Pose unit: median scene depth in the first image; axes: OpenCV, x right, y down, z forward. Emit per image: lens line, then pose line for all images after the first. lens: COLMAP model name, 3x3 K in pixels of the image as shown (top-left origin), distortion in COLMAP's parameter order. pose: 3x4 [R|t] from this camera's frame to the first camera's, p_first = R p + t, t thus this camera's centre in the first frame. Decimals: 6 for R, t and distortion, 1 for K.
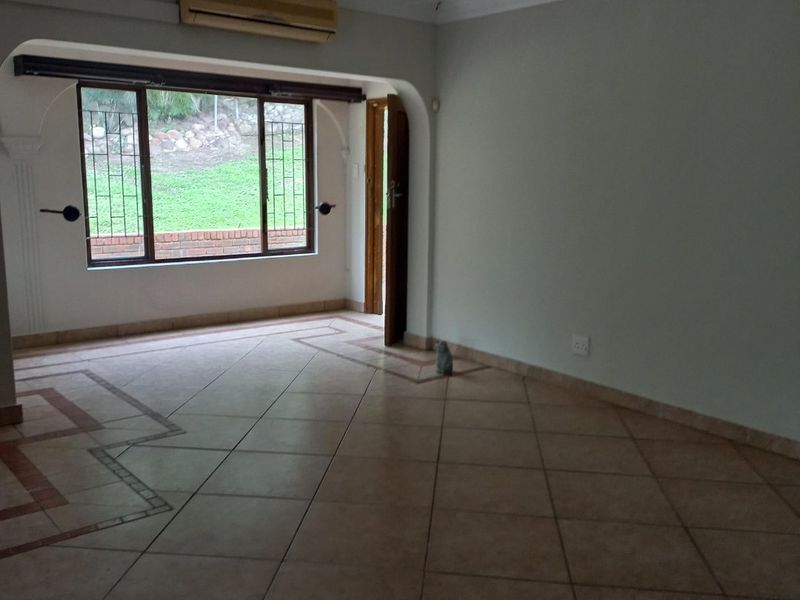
lens RADIAL K [[765.0, 0, 399.9], [0, 765.0, 303.7], [0, 0, 1]] dist [0.118051, -0.191943]
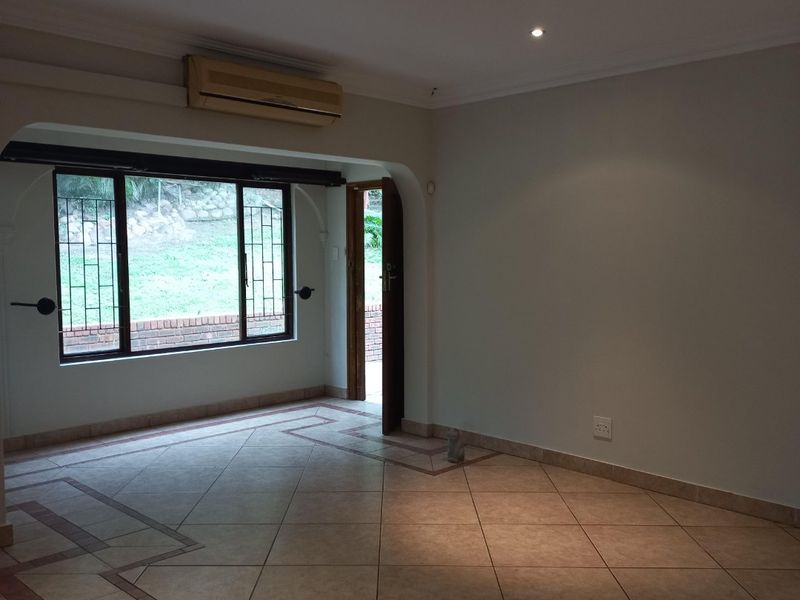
lens RADIAL K [[757.9, 0, 393.6], [0, 757.9, 306.6], [0, 0, 1]] dist [0.117857, -0.169613]
pose [[0.995279, -0.026524, 0.093363, -0.090736], [0.035727, 0.994513, -0.098325, -0.009724], [-0.090242, 0.101196, 0.990765, 0.046762]]
